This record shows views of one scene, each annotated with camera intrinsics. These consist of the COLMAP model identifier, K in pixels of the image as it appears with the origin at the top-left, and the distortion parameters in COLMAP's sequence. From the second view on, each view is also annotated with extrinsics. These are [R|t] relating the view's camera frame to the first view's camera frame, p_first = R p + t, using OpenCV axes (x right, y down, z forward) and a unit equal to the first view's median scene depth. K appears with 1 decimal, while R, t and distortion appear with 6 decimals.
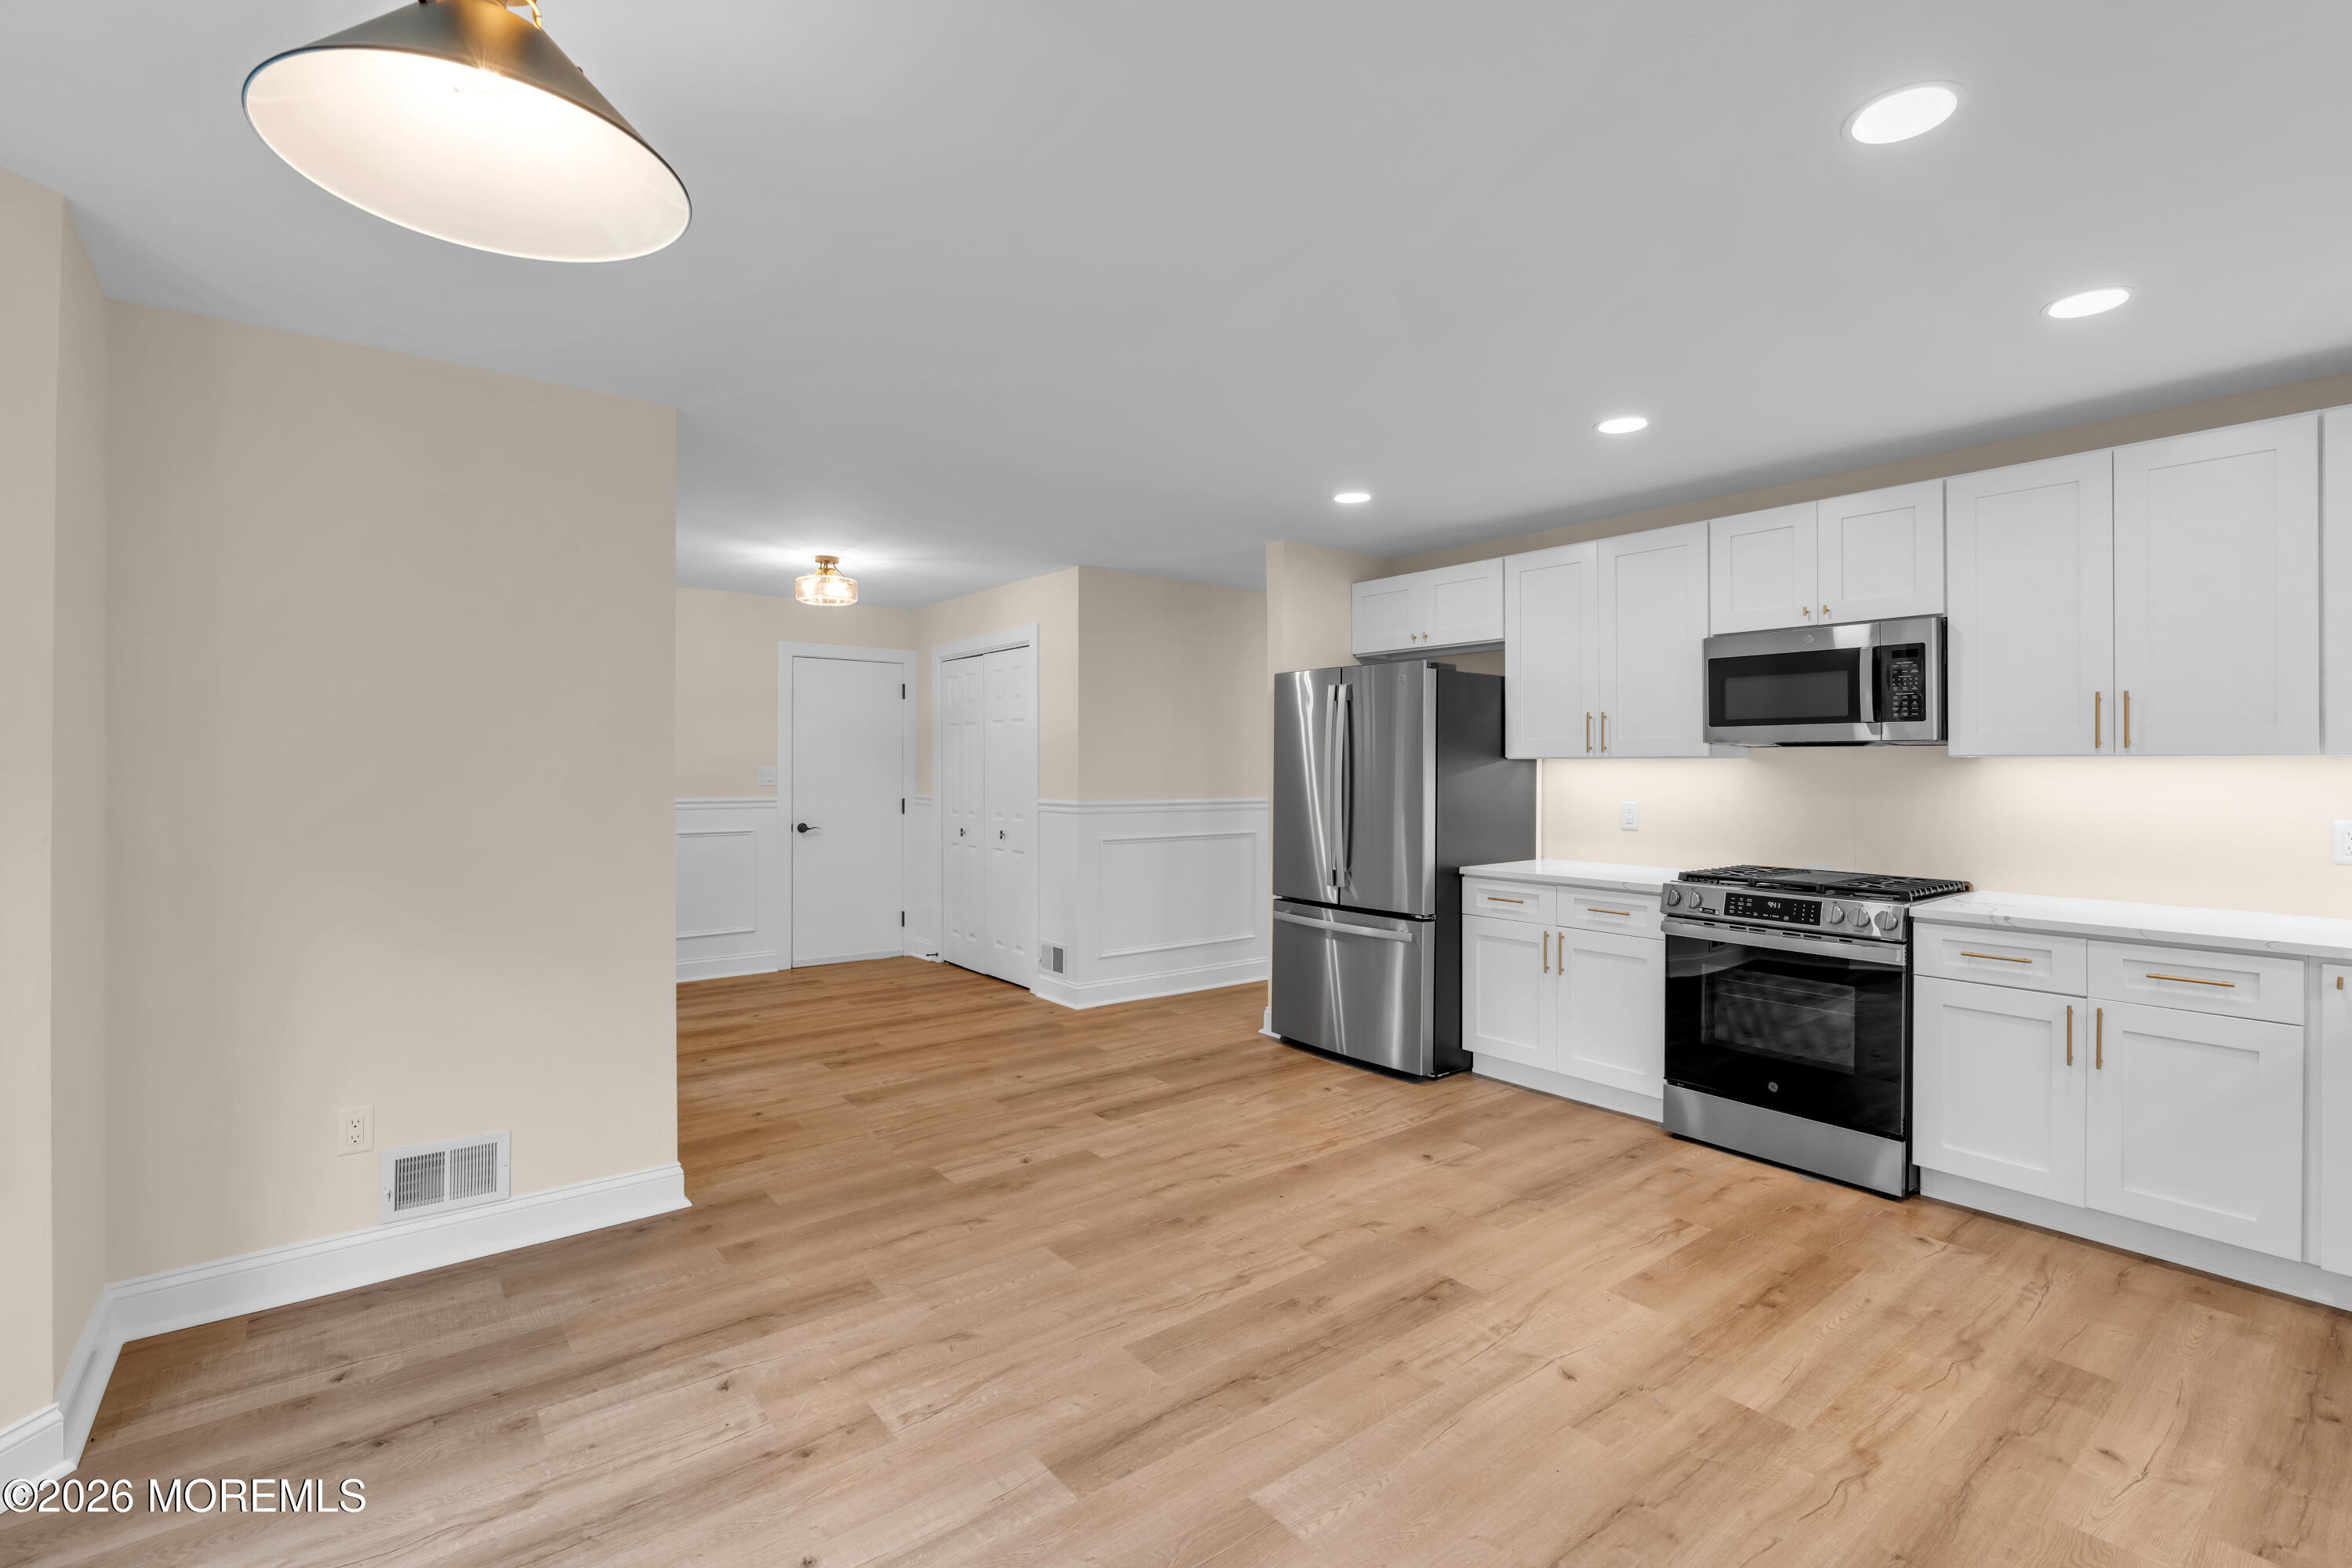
lens RADIAL K [[1045.7, 0, 1180.5], [0, 1045.7, 773.7], [0, 0, 1]] dist [-0.010740, 0.002345]
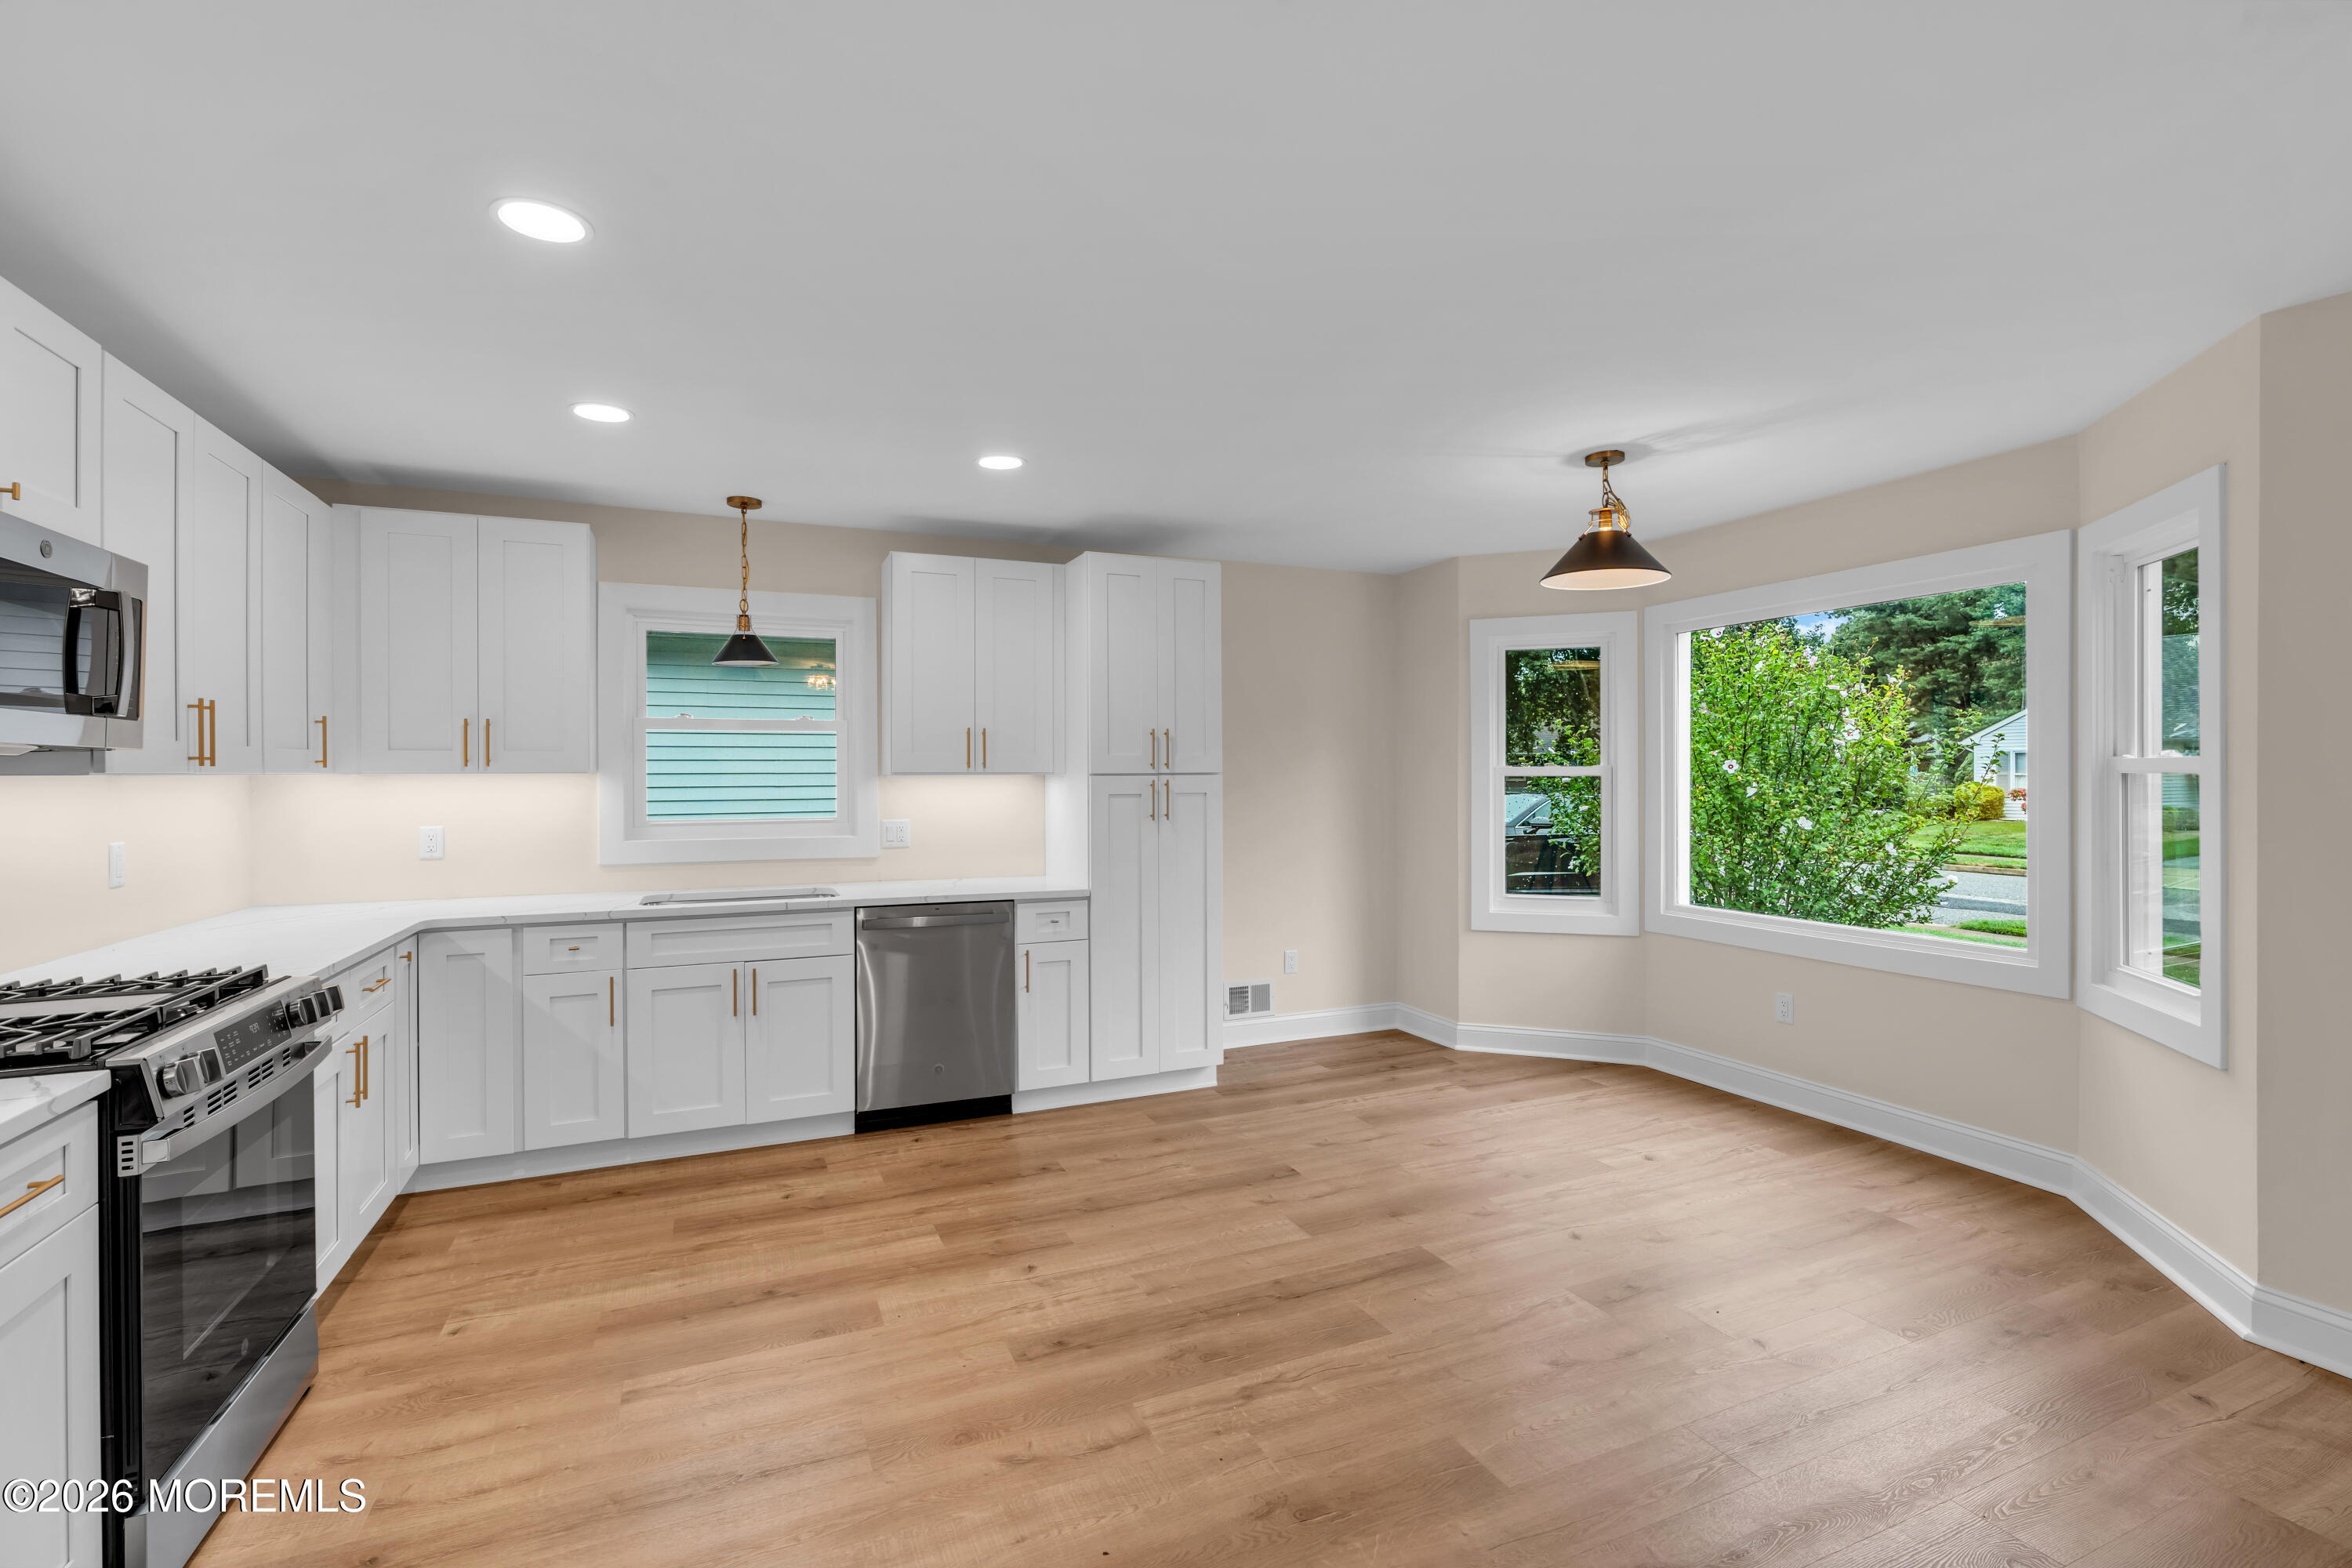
lens RADIAL K [[1045.7, 0, 1201.9], [0, 1045.7, 770.4], [0, 0, 1]] dist [-0.010740, 0.002345]
pose [[-0.972945, 0.005082, 0.230981, -0.108149], [0.006539, 0.999963, 0.005543, -0.022808], [-0.230944, 0.006903, -0.972943, 1.954368]]
